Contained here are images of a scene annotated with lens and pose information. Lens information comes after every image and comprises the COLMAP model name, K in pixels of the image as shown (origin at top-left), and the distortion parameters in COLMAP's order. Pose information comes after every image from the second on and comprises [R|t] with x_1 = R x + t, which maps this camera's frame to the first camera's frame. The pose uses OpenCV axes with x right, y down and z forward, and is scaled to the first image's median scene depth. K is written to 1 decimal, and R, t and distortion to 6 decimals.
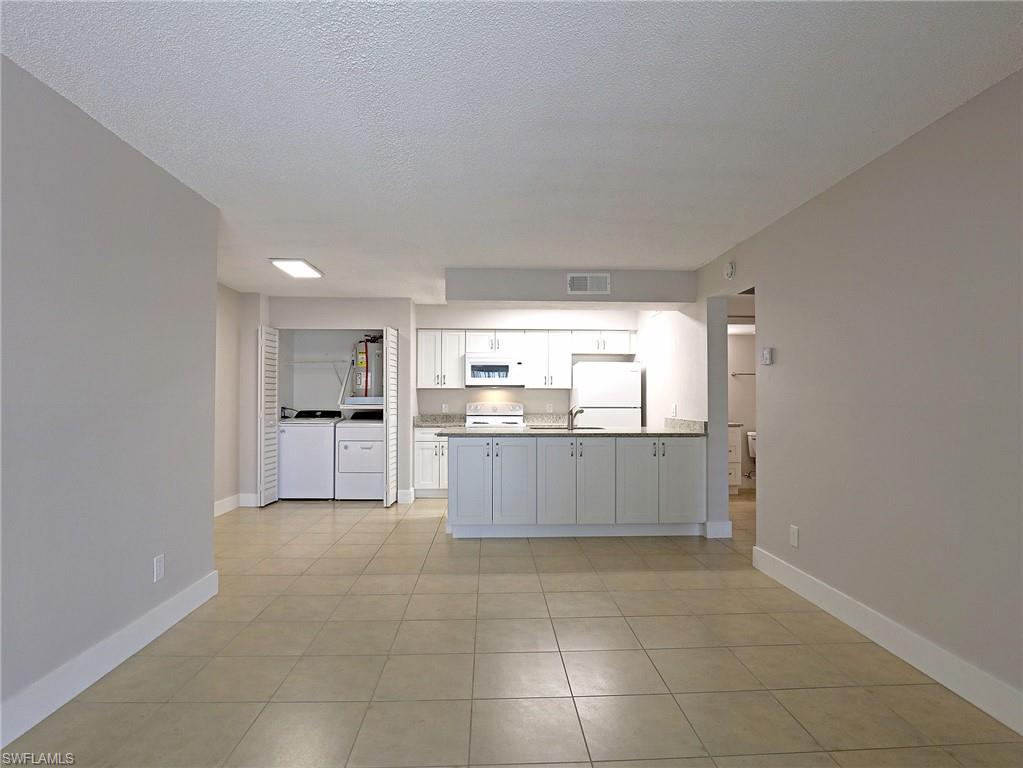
lens RADIAL K [[554.1, 0, 511.6], [0, 554.1, 387.1], [0, 0, 1]] dist [-0.033785, 0.000957]
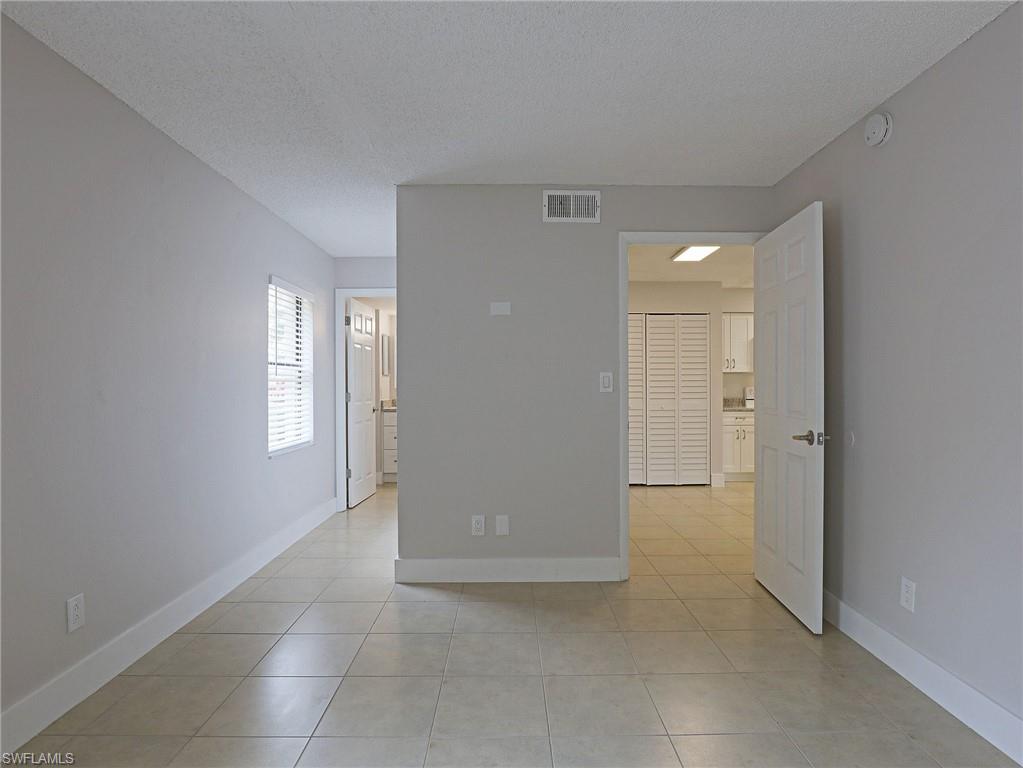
lens RADIAL K [[582.7, 0, 511.5], [0, 582.7, 384.0], [0, 0, 1]] dist [0.001219, 0.001401]
pose [[0.999731, -0.003759, -0.022898, -0.498628], [0.004214, 0.999794, 0.019869, 0.000742], [0.022818, -0.019961, 0.999540, -0.059137]]
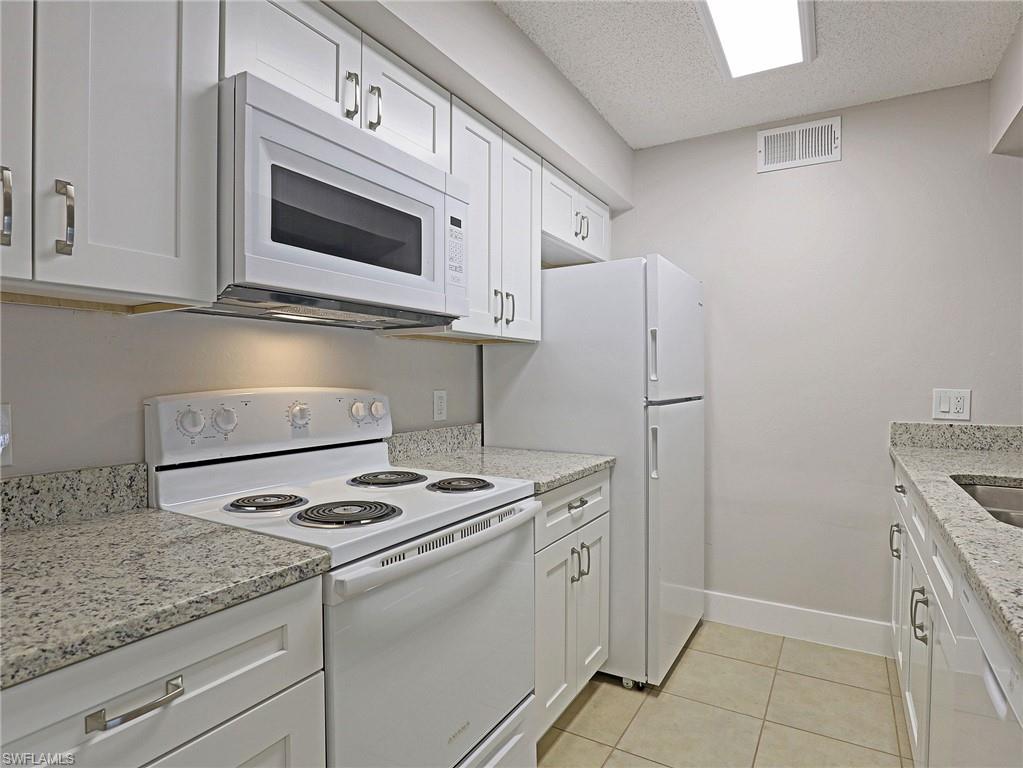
lens RADIAL K [[554.1, 0, 511.6], [0, 554.1, 387.1], [0, 0, 1]] dist [-0.033785, 0.000957]
pose [[0.548446, -0.014173, 0.836066, -0.169433], [-0.017693, 0.999436, 0.028549, 0.019949], [-0.835999, -0.030450, 0.547886, 0.848875]]
